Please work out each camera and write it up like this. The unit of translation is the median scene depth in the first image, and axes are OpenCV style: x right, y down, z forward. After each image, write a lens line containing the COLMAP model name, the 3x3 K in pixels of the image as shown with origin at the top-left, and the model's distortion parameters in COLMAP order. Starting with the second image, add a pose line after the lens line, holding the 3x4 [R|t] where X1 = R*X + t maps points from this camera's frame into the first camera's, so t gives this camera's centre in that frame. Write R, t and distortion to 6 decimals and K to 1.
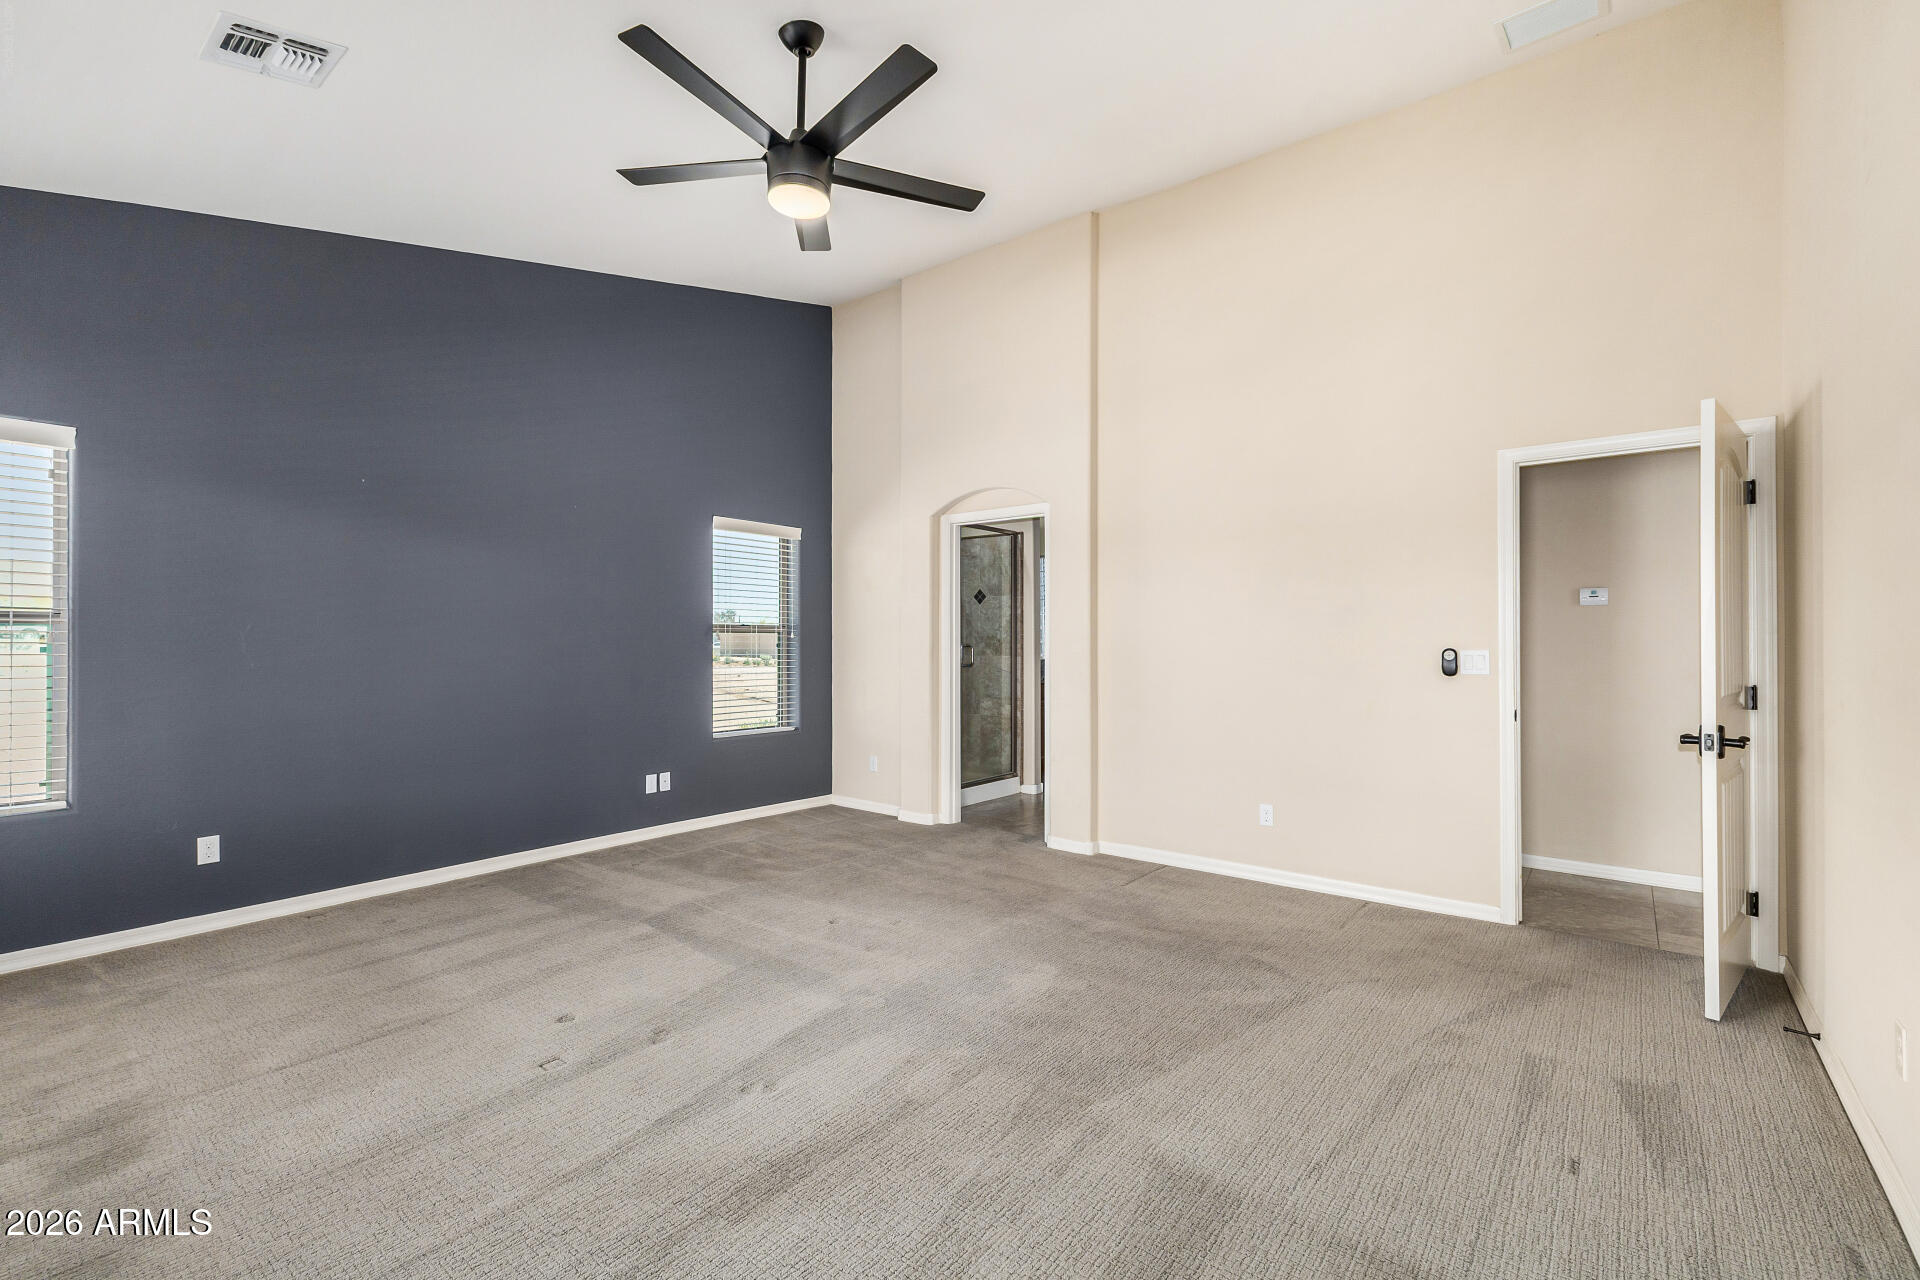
lens RADIAL K [[824.4, 0, 960.0], [0, 824.4, 640.0], [0, 0, 1]] dist [0.013436, 0.000116]
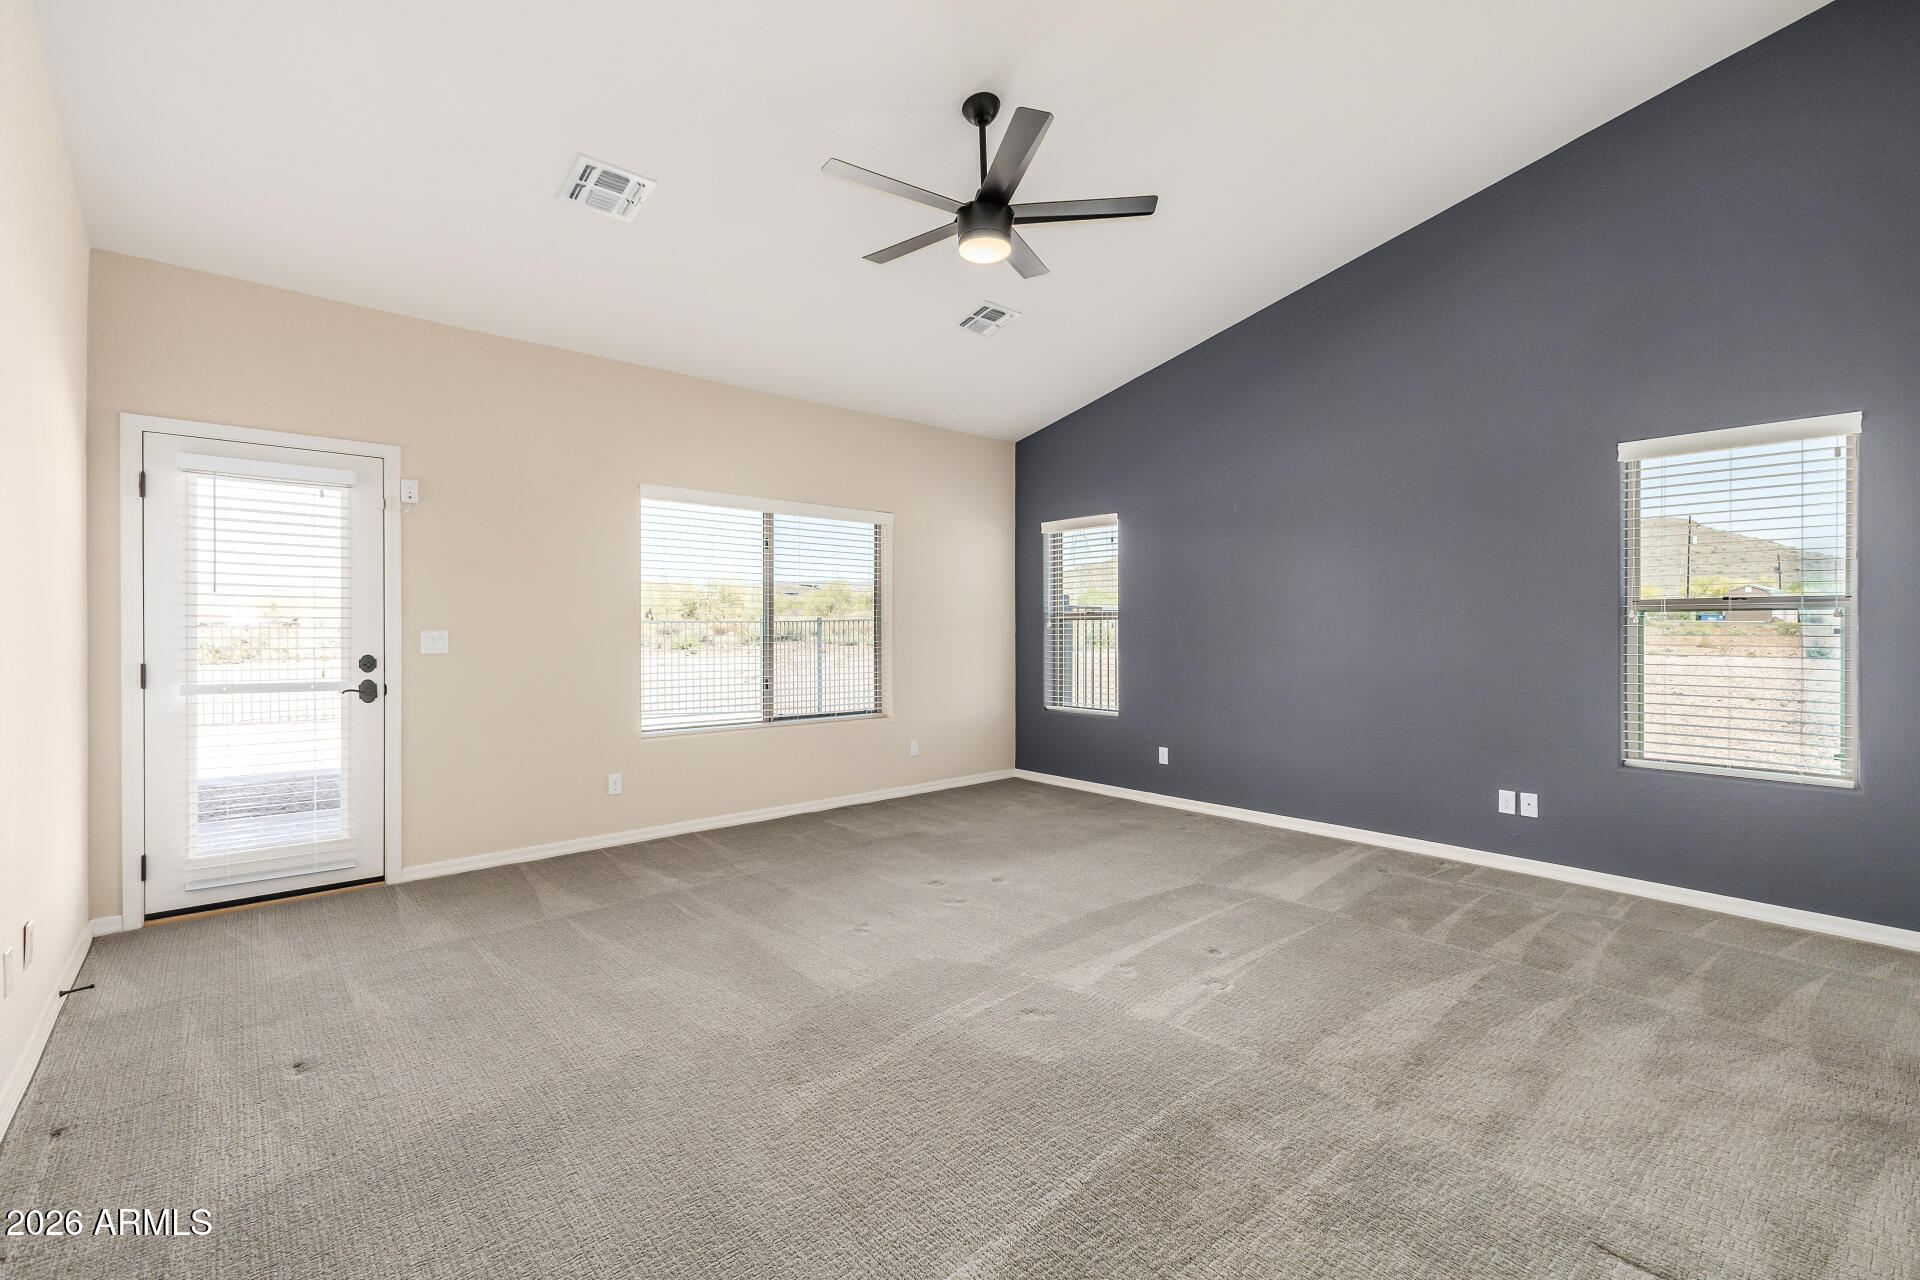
lens RADIAL K [[820.2, 0, 959.5], [0, 820.2, 630.2], [0, 0, 1]] dist [0.000734, 0.000089]
pose [[-0.175567, 0.004538, -0.984457, 0.585013], [0.005984, 0.999976, 0.003542, 0.000332], [0.984449, -0.005270, -0.175590, 0.707612]]
